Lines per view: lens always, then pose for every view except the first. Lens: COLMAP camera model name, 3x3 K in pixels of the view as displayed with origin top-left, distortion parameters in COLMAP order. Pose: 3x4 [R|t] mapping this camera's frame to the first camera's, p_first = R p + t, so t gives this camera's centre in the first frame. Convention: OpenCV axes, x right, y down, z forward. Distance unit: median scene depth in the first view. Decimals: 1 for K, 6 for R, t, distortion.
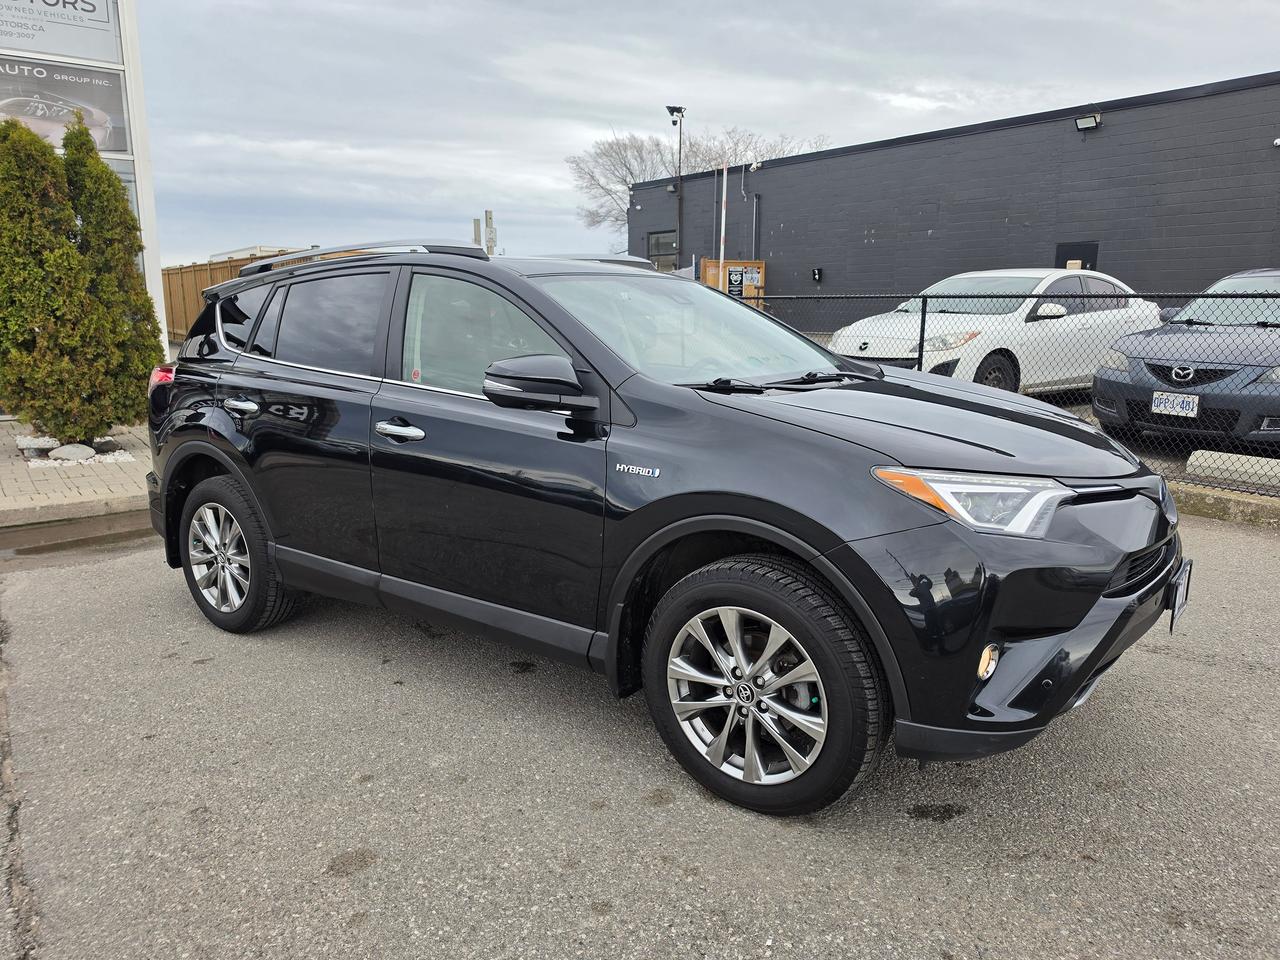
lens RADIAL K [[877.2, 0, 640.0], [0, 877.2, 480.0], [0, 0, 1]] dist [0.078843, -0.099779]
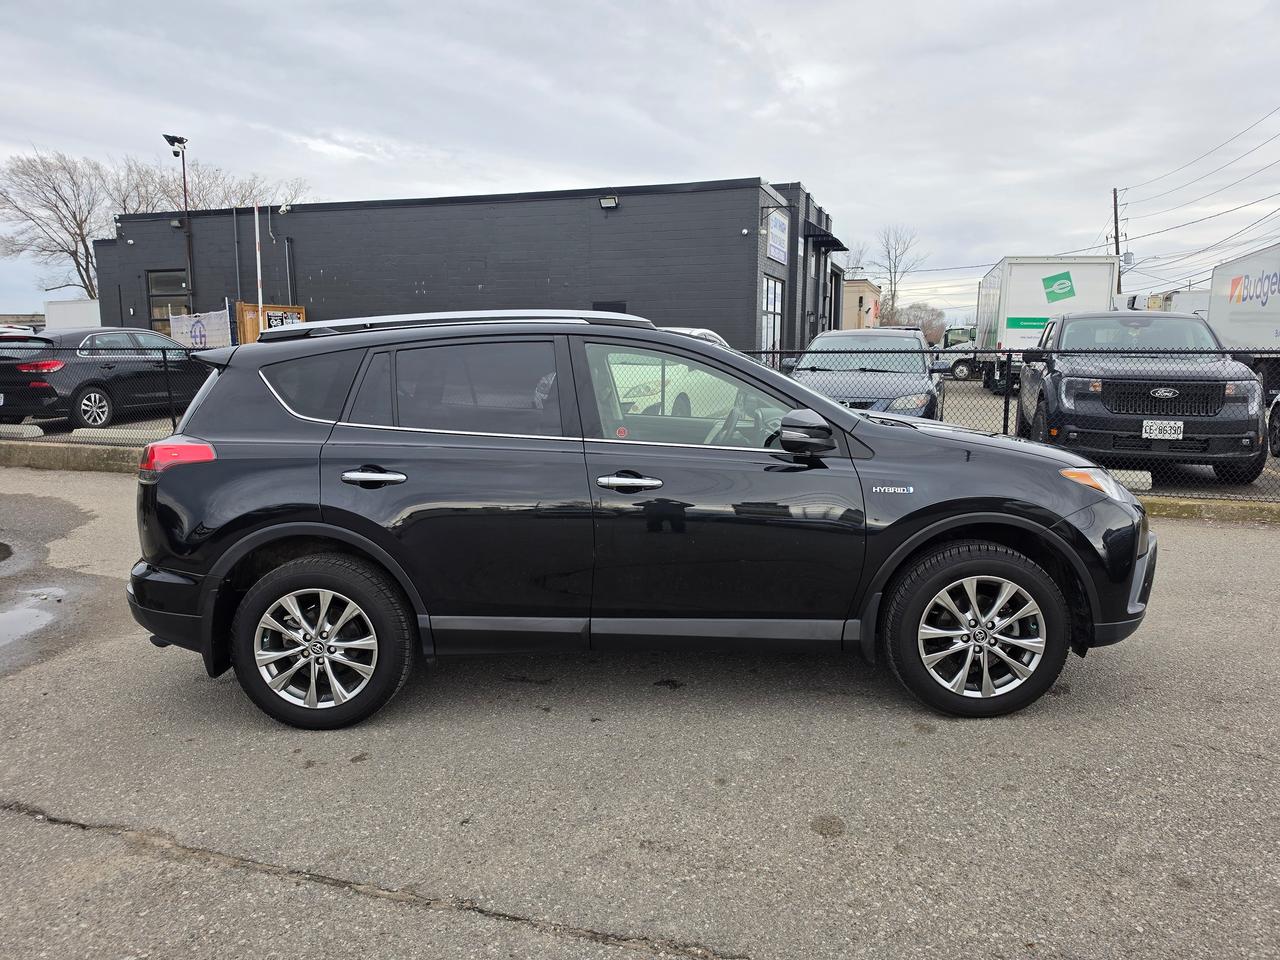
lens RADIAL K [[865.8, 0, 662.7], [0, 865.8, 478.7], [0, 0, 1]] dist [0.065976, -0.092795]
pose [[0.822634, -0.086246, 0.561993, -0.370261], [0.113381, 0.993460, -0.013504, -0.017834], [-0.557152, 0.074828, 0.827032, 0.031097]]
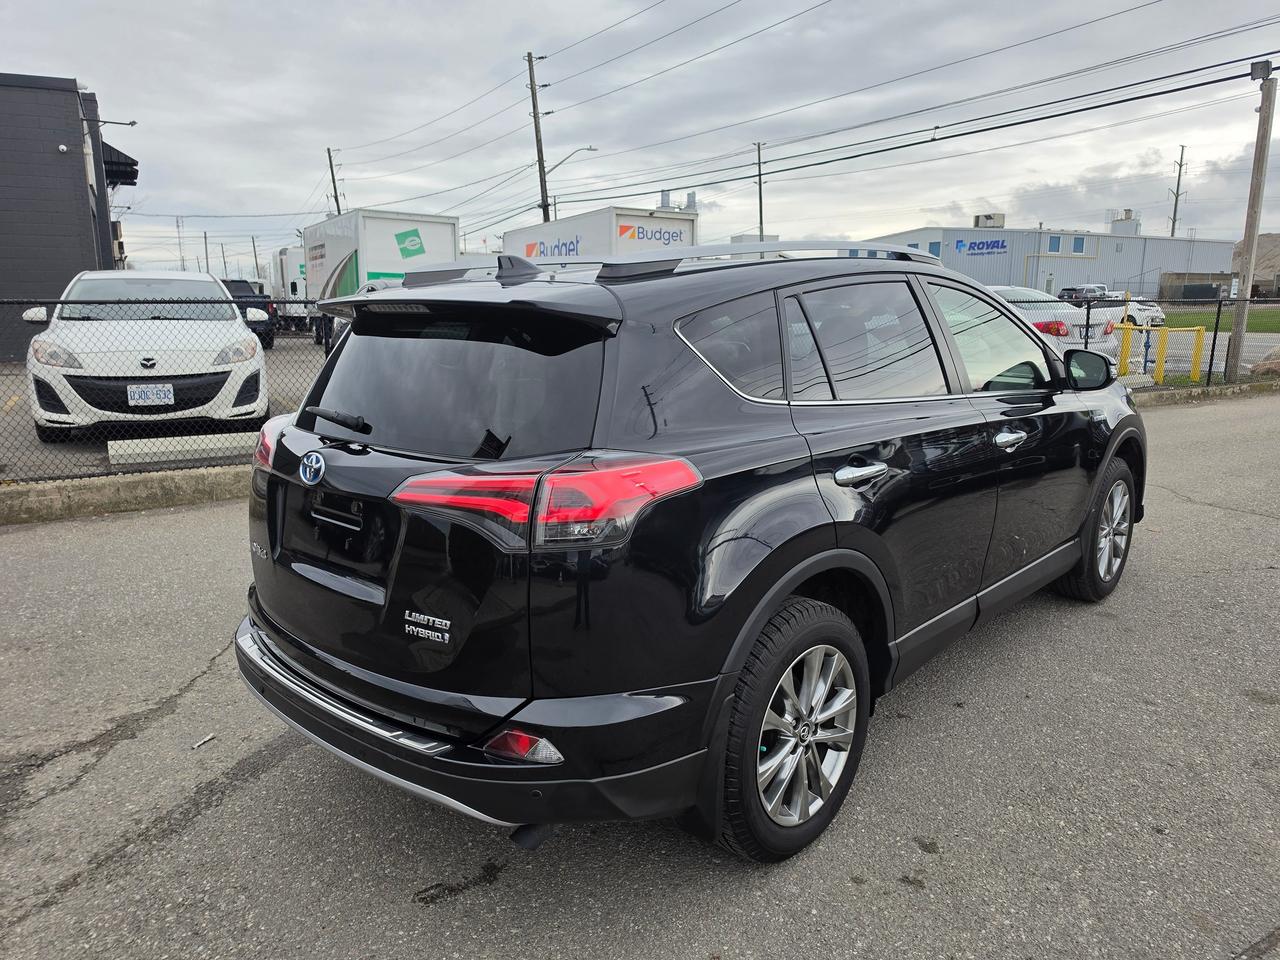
lens RADIAL K [[865.8, 0, 662.7], [0, 865.8, 478.7], [0, 0, 1]] dist [0.065976, -0.092795]
pose [[0.127110, -0.196626, 0.972204, -0.576176], [0.195937, 0.965818, 0.169717, -0.114642], [-0.972343, 0.168918, 0.161291, 0.537135]]
